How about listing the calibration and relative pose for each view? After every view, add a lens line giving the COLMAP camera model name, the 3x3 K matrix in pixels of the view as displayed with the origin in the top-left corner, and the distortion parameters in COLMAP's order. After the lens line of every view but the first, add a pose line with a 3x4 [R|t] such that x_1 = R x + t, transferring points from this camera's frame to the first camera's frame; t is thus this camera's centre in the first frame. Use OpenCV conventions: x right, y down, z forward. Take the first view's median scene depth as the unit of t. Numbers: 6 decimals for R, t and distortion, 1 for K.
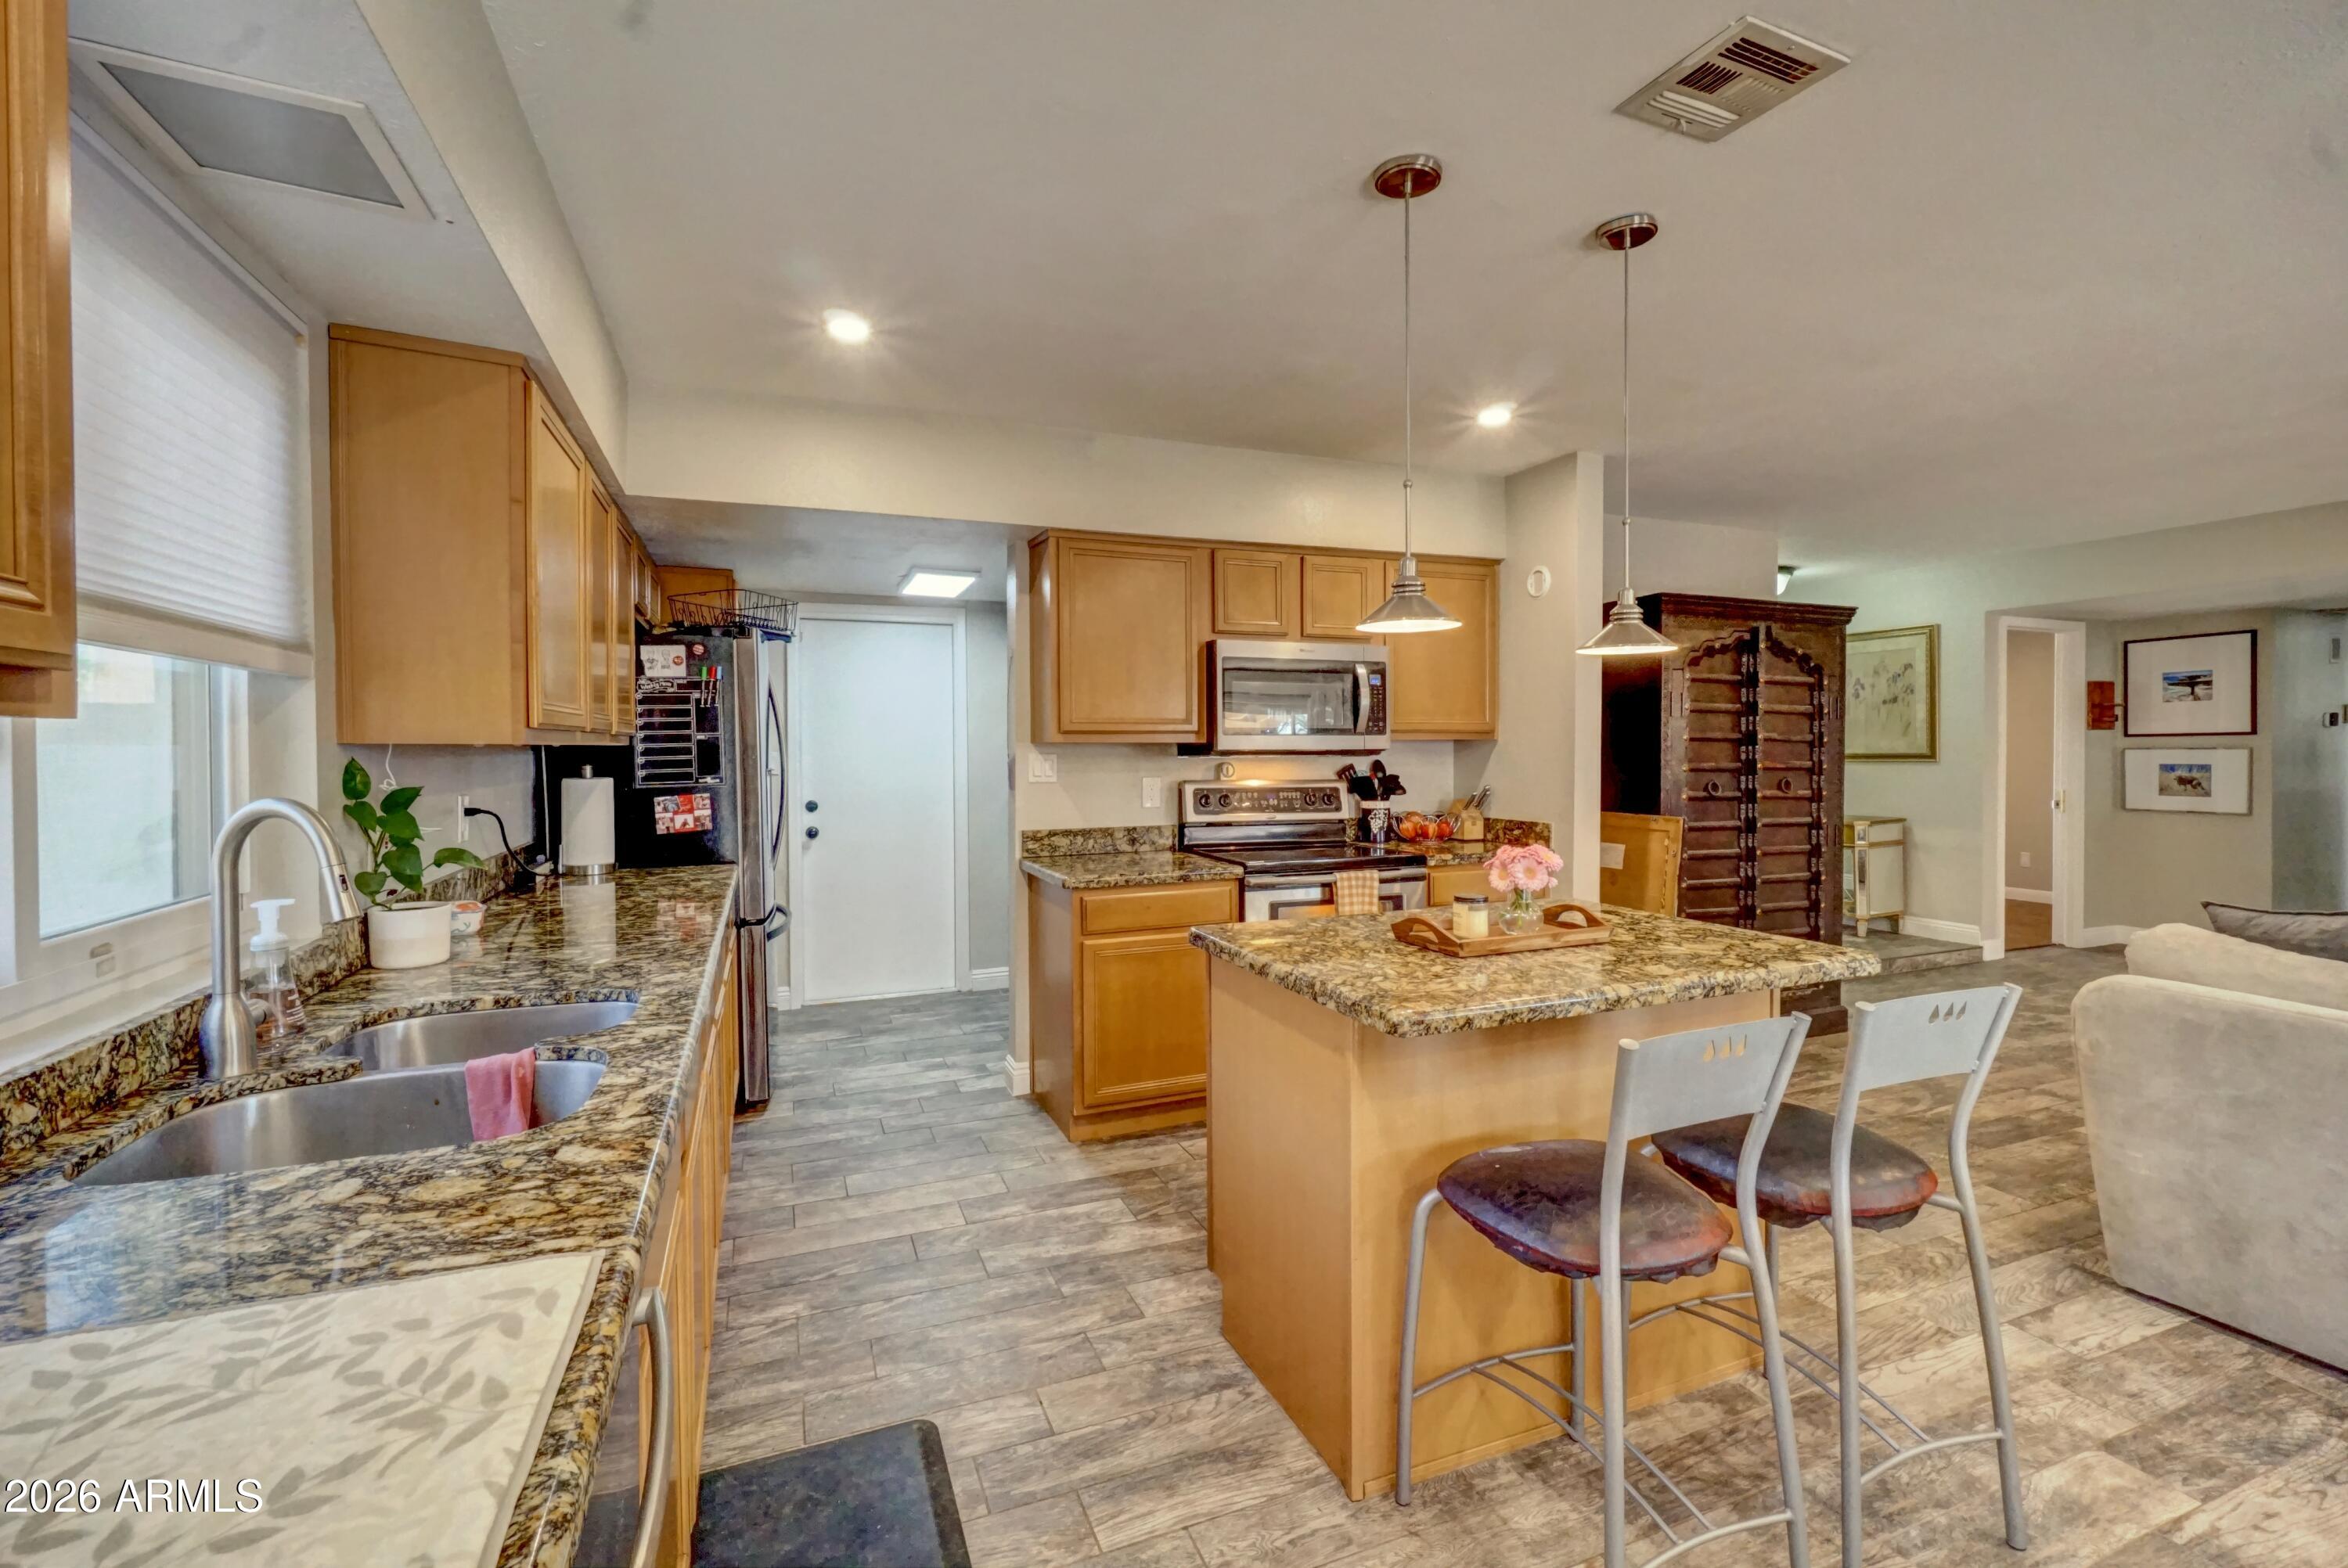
lens RADIAL K [[1016.8, 0, 1173.8], [0, 1016.8, 764.6], [0, 0, 1]] dist [-0.010184, 0.004305]
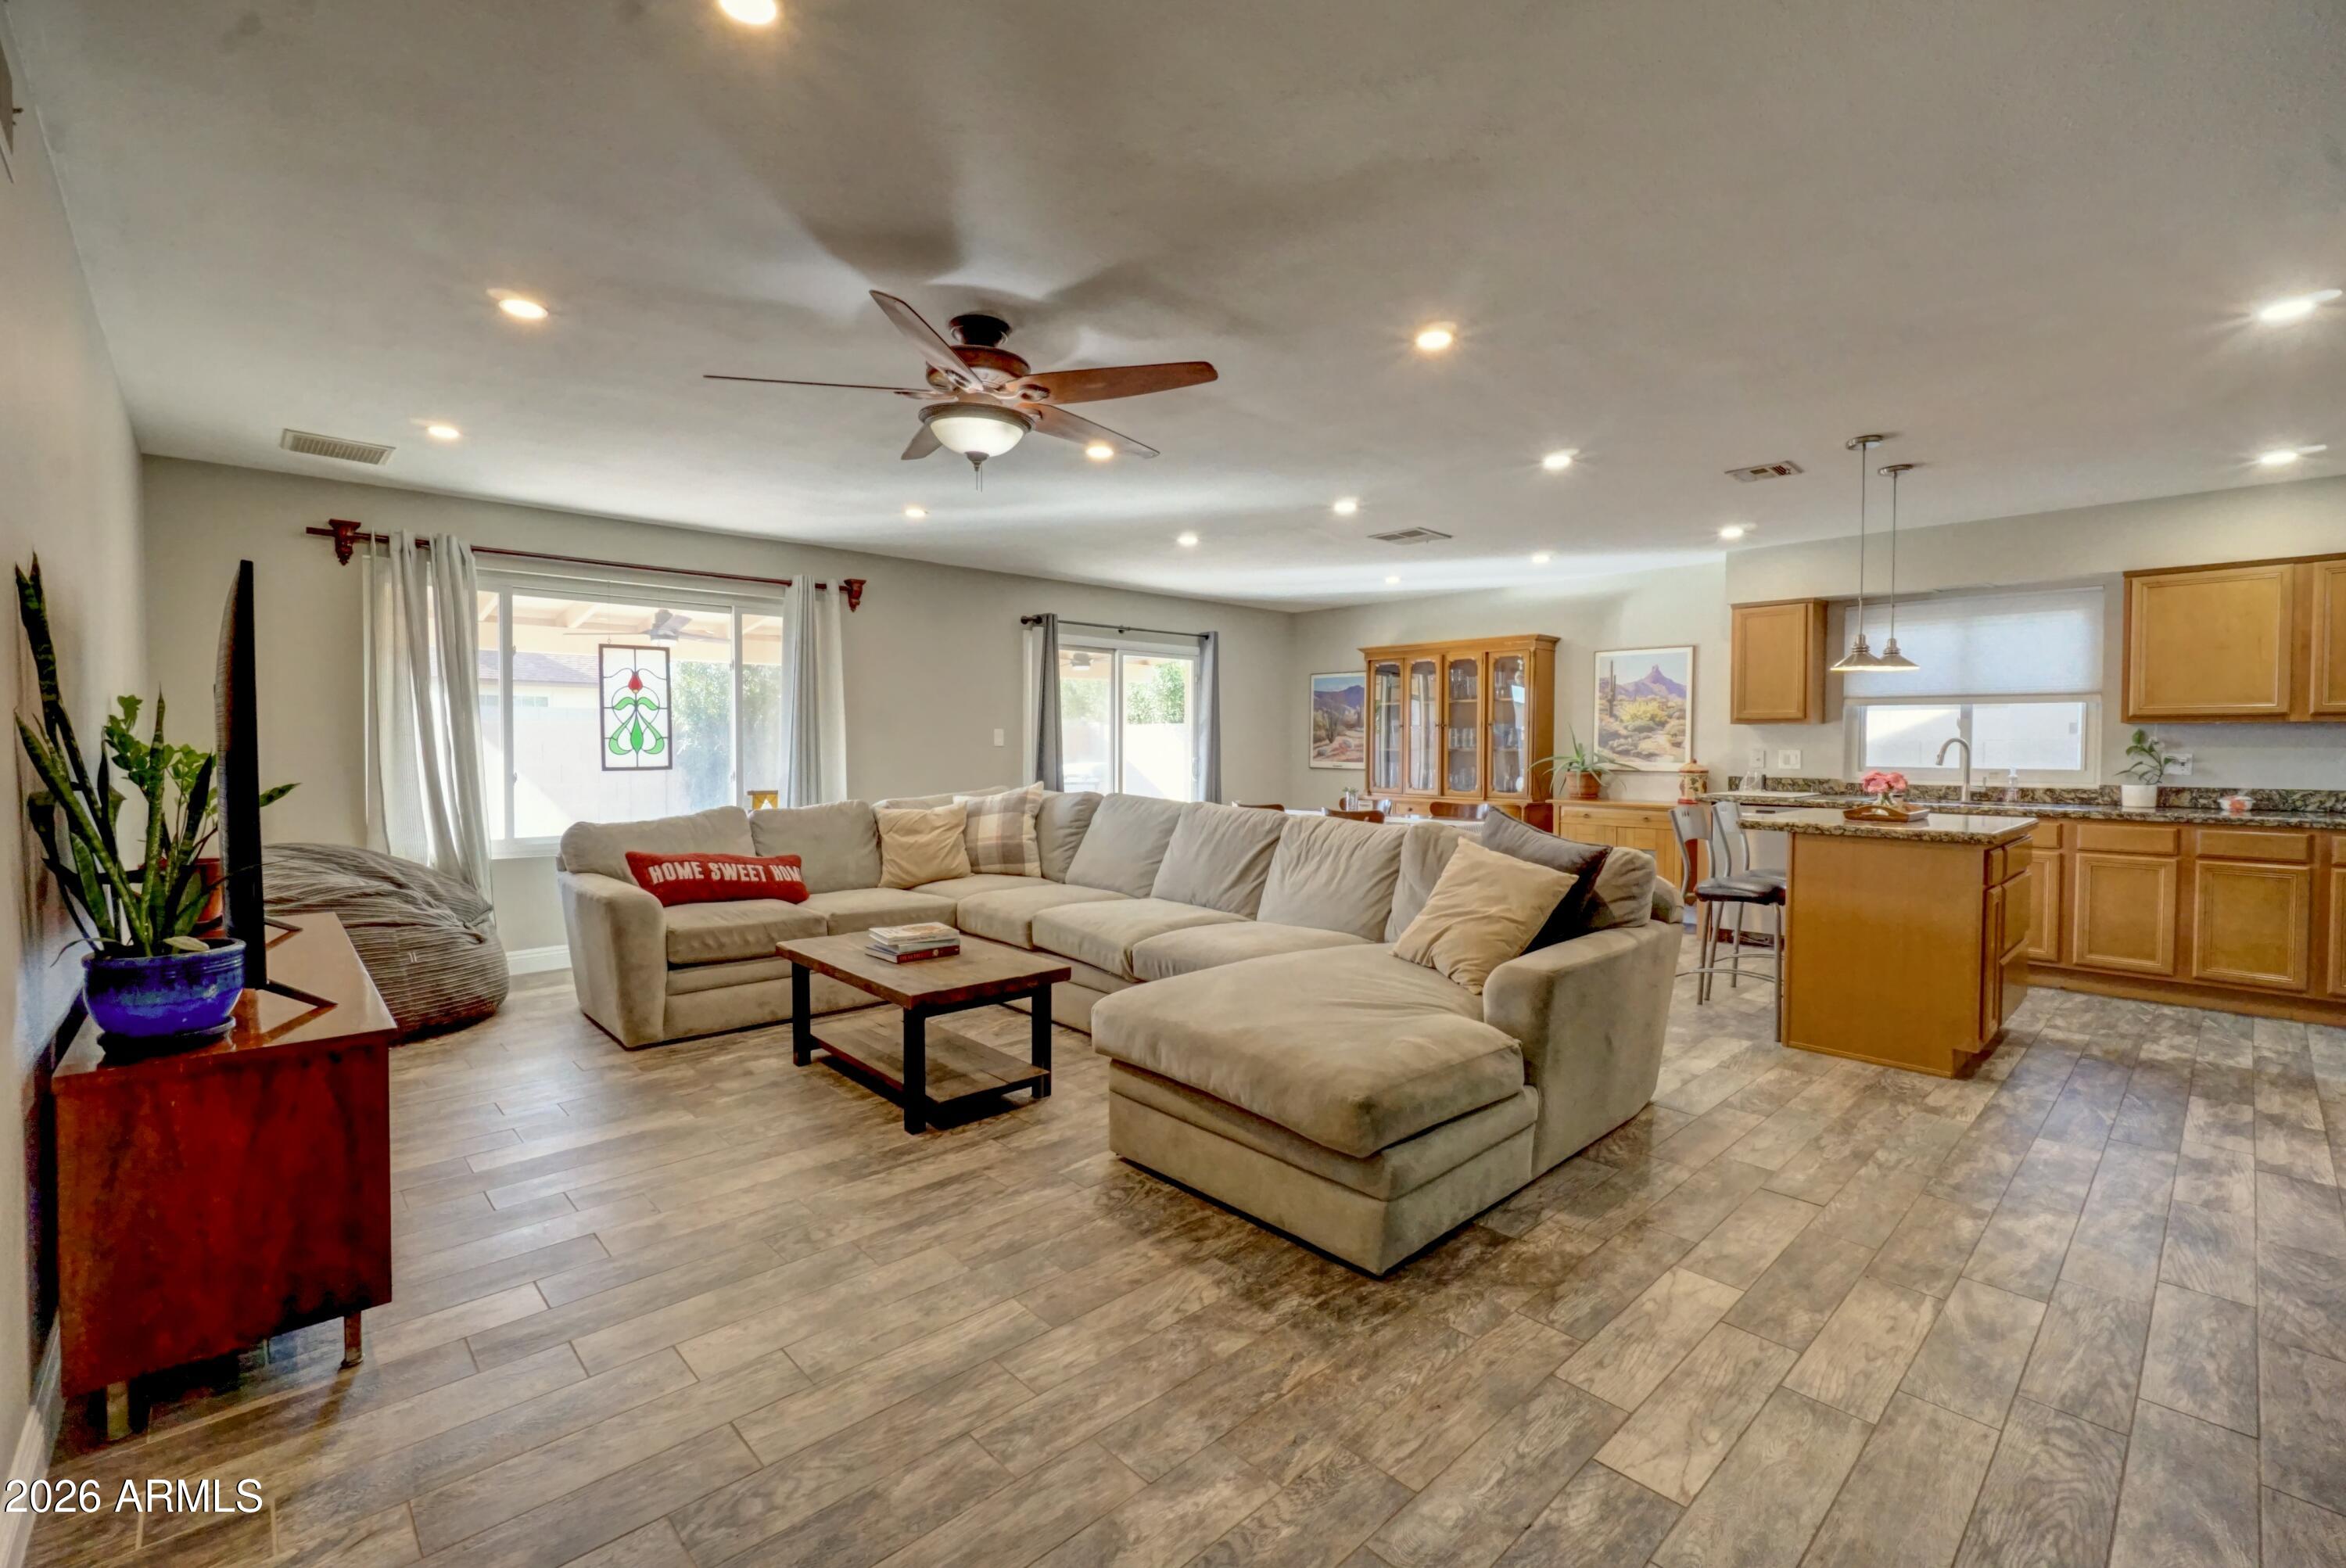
lens RADIAL K [[1016.1, 0, 1169.5], [0, 1016.1, 772.1], [0, 0, 1]] dist [-0.010184, 0.004305]
pose [[-0.933424, 0.009525, -0.358650, 1.412355], [-0.007665, 0.998890, 0.046480, 0.001805], [0.358694, 0.046135, -0.932314, 1.411306]]
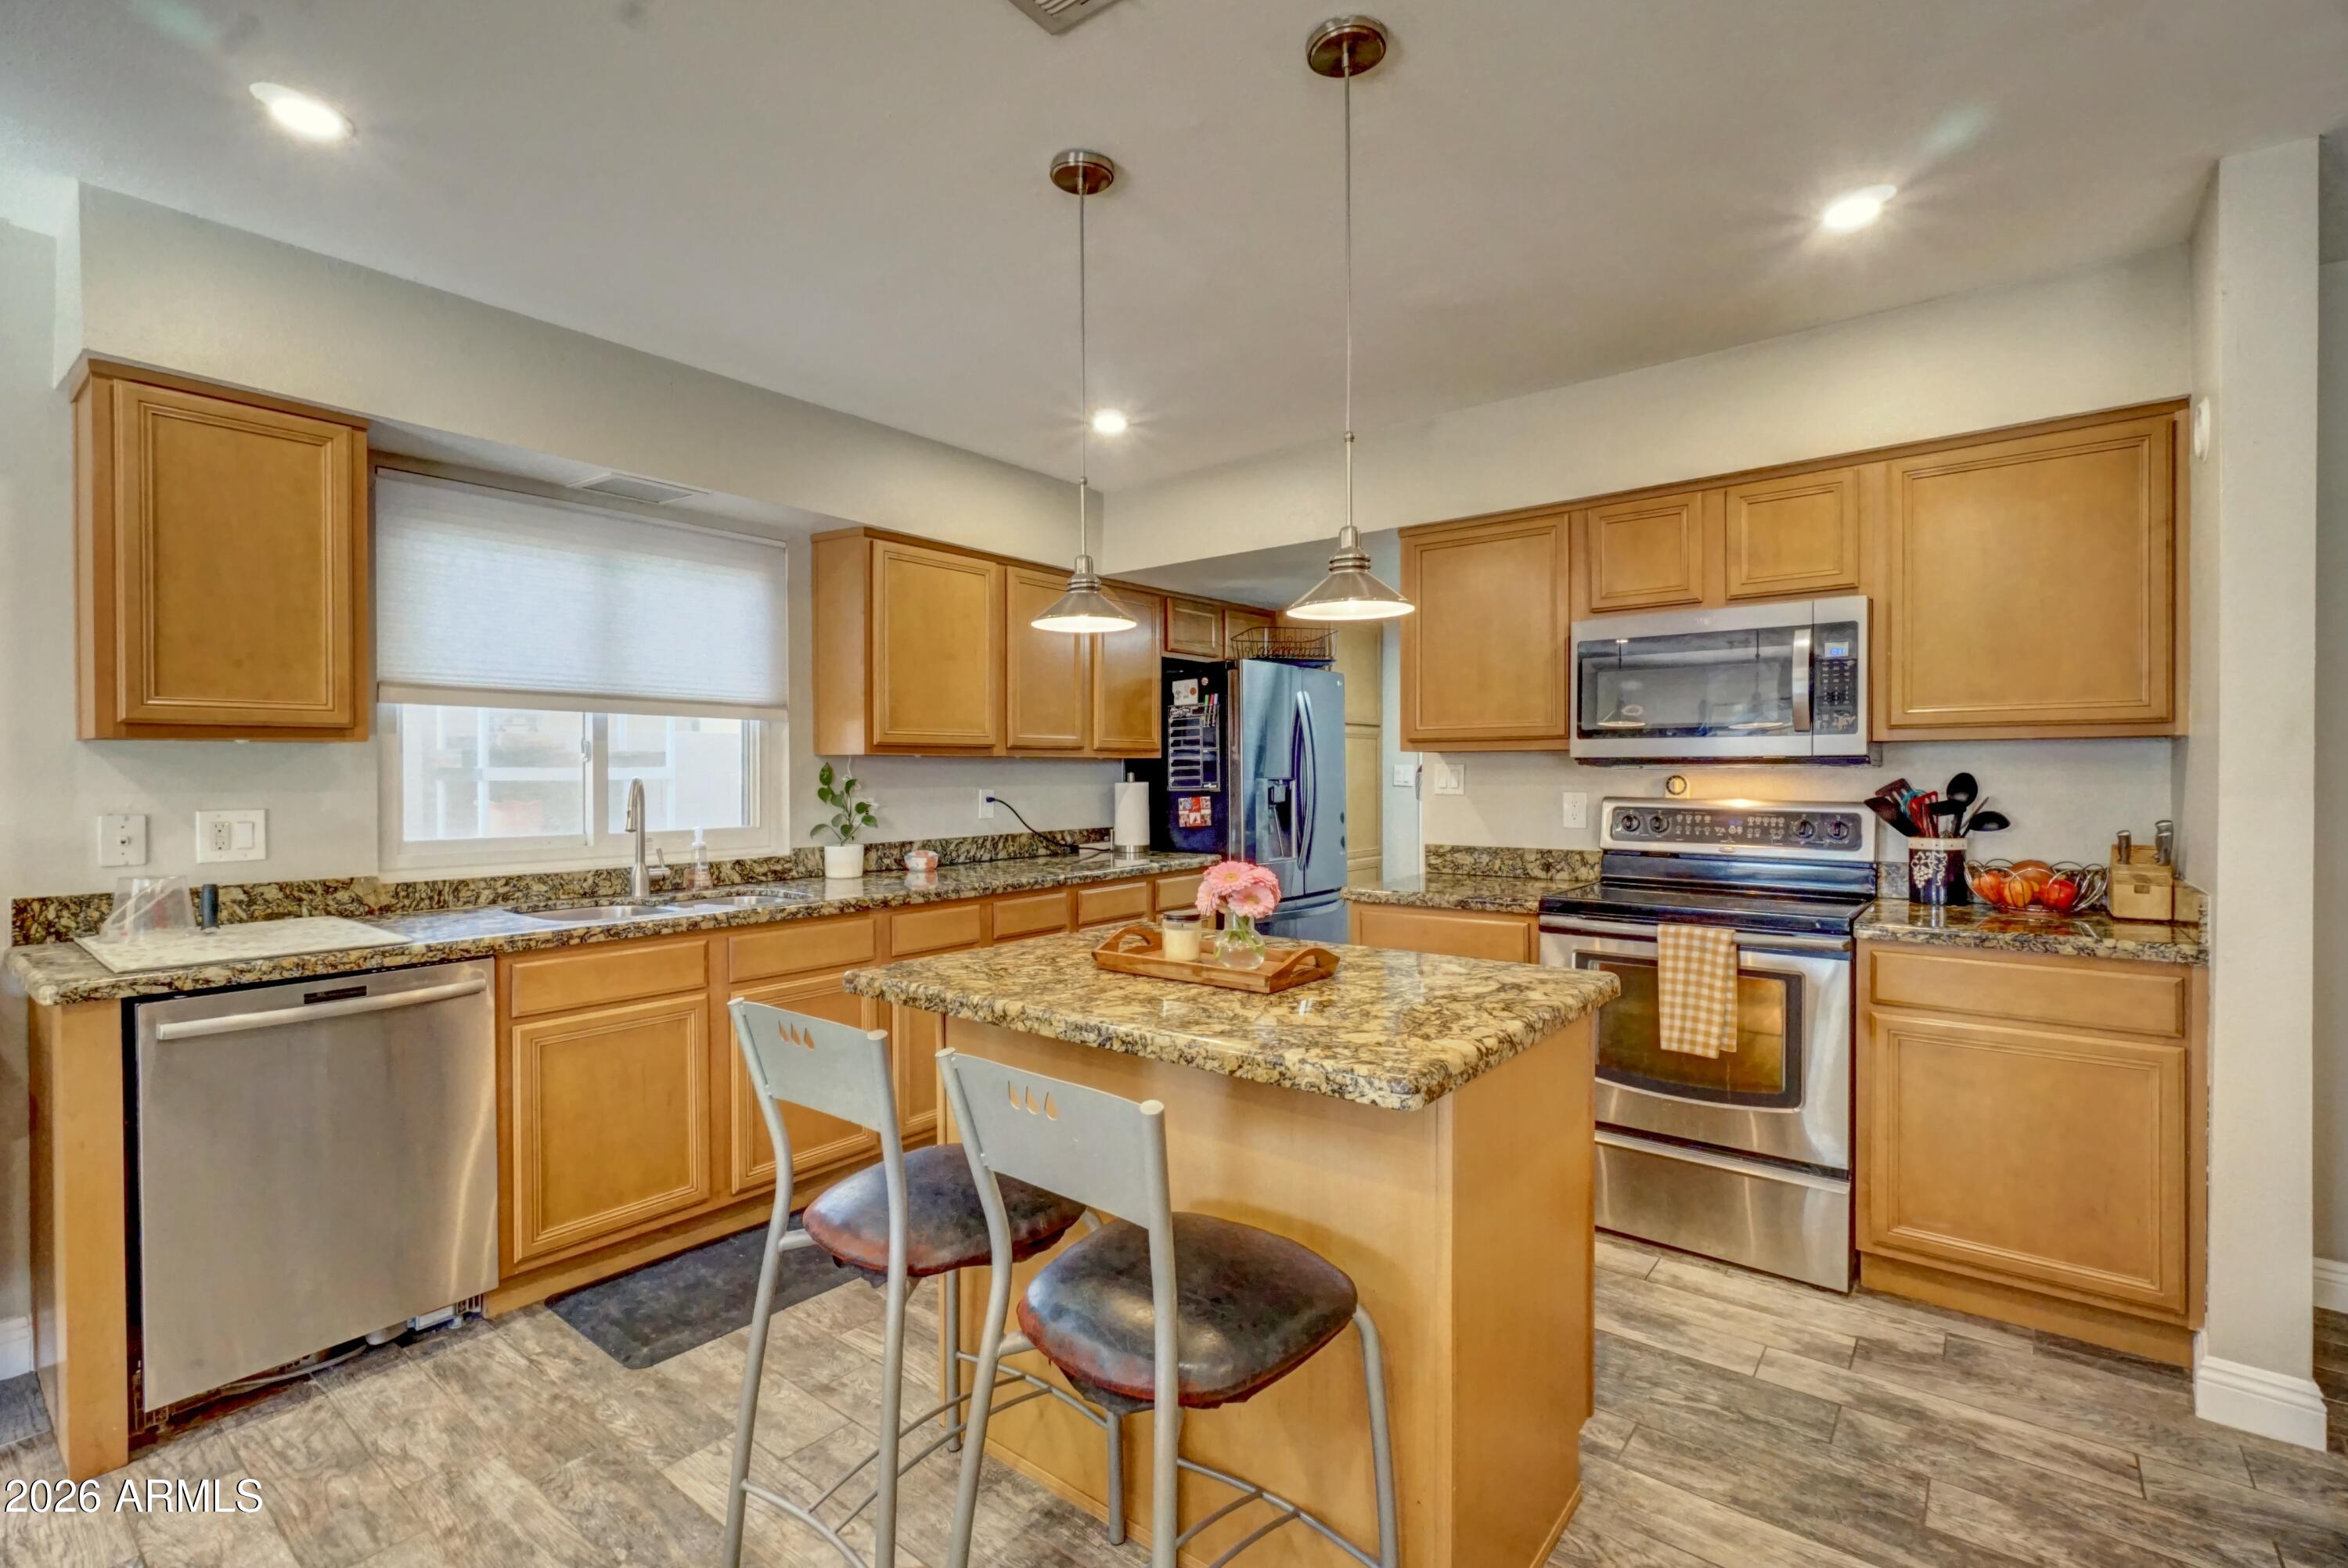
lens RADIAL K [[1057.7, 0, 1173.5], [0, 1057.7, 781.1], [0, 0, 1]] dist [-0.005031, 0.001702]
pose [[0.495410, 0.008457, -0.868618, 0.649413], [-0.014591, 0.999893, 0.001413, 0.008103], [0.868537, 0.011974, 0.495480, 0.318679]]
